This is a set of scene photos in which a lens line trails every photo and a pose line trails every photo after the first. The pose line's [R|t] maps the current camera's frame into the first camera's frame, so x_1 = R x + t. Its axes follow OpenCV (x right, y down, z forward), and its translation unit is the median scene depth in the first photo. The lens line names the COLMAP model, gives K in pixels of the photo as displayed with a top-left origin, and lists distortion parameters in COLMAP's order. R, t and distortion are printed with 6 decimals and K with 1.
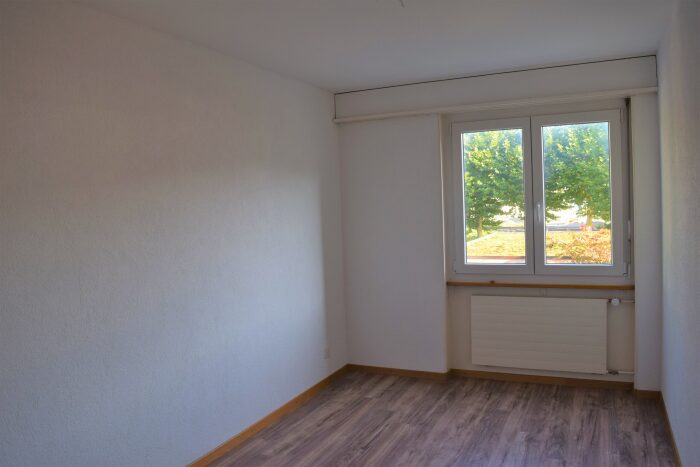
lens RADIAL K [[557.7, 0, 352.1], [0, 557.7, 231.0], [0, 0, 1]] dist [-0.074161, 0.001966]
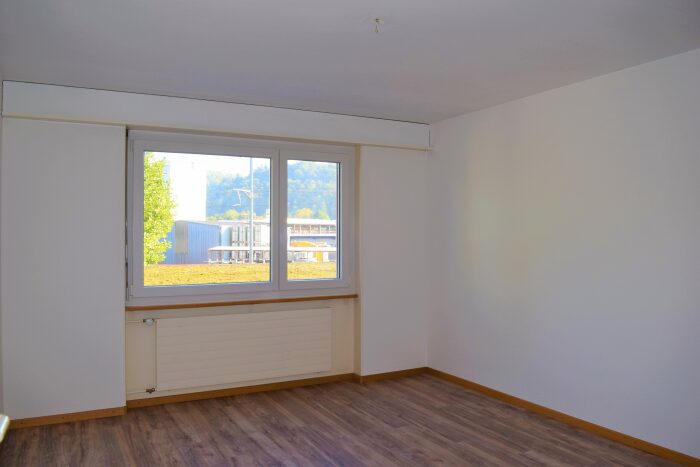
lens RADIAL K [[557.7, 0, 349.7], [0, 557.7, 229.1], [0, 0, 1]] dist [-0.074161, 0.001966]
pose [[0.587792, 0.036969, 0.808167, -0.490464], [0.000022, 0.998955, -0.045712, 0.006169], [-0.809012, 0.026887, 0.587177, 0.222560]]
